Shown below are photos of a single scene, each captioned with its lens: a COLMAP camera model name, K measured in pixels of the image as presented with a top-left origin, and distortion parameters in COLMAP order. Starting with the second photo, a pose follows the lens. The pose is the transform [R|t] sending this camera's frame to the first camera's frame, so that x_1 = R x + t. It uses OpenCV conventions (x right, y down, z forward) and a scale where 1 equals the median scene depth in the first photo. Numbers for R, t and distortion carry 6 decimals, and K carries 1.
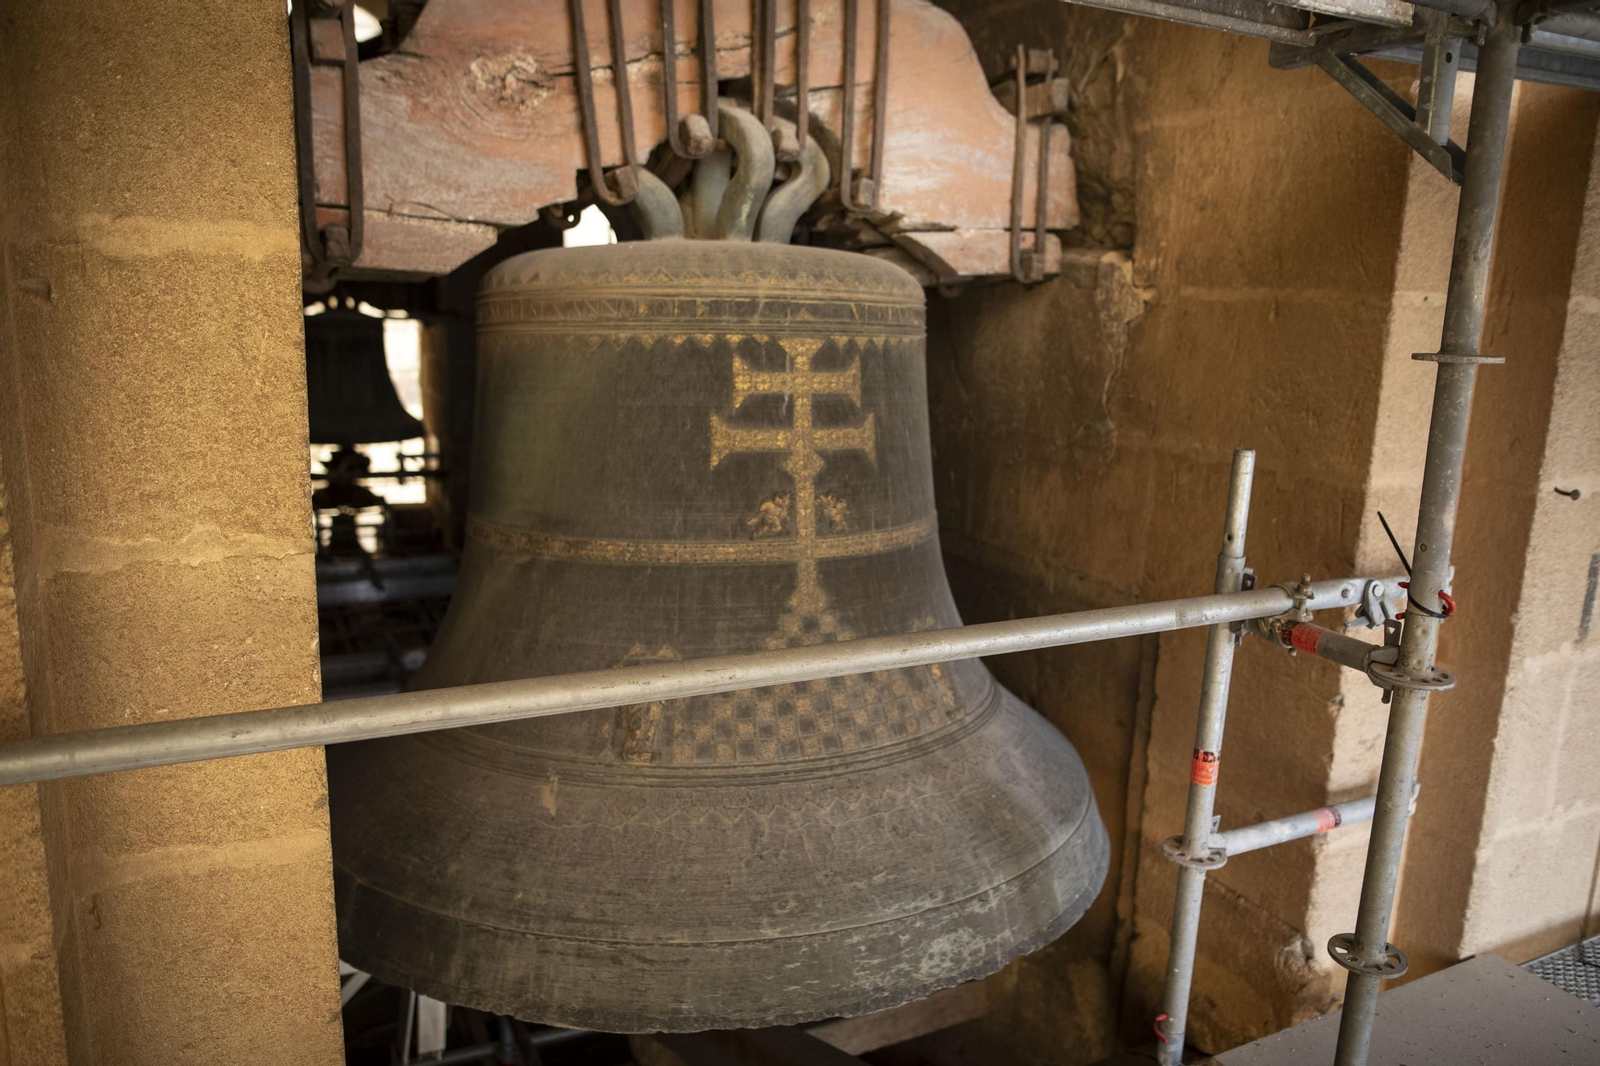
lens RADIAL K [[1099.4, 0, 800.0], [0, 1099.4, 533.0], [0, 0, 1]] dist [-0.059878, 0.055263]
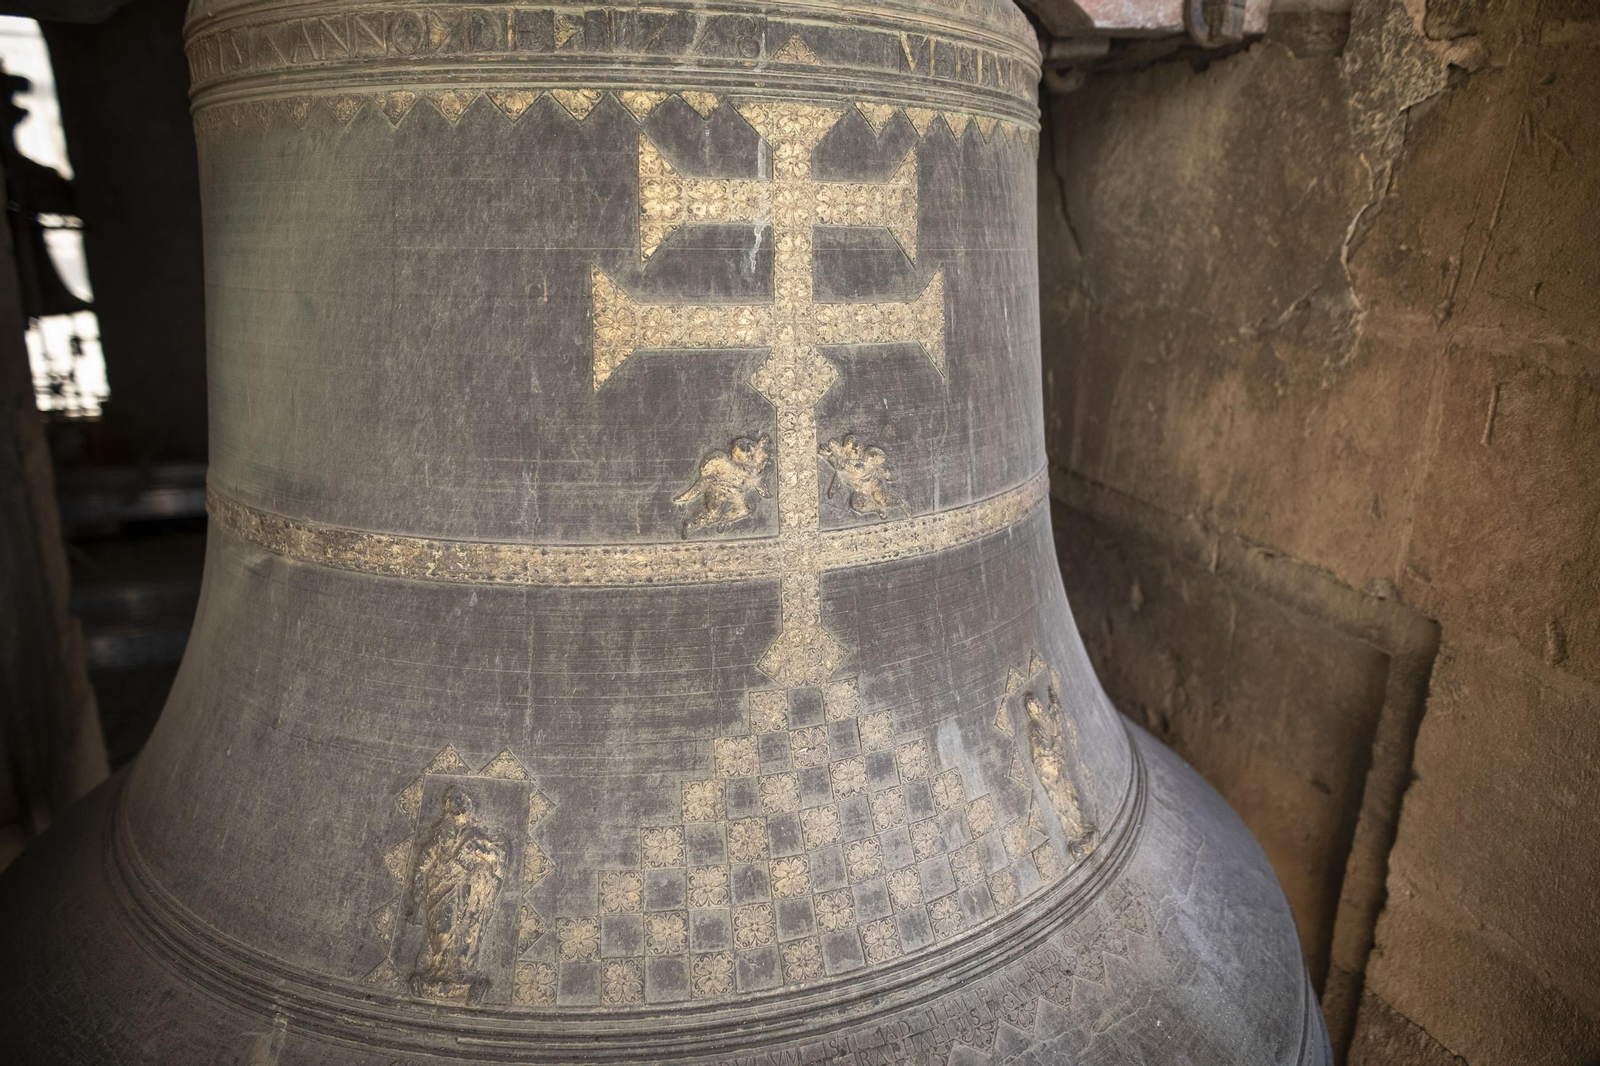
lens RADIAL K [[1099.4, 0, 800.0], [0, 1099.4, 533.0], [0, 0, 1]] dist [-0.059878, 0.055263]
pose [[0.999025, 0.012094, -0.042454, 0.026526], [-0.007471, 0.994186, 0.107413, -0.046751], [0.043506, -0.106991, 0.993308, 0.520316]]
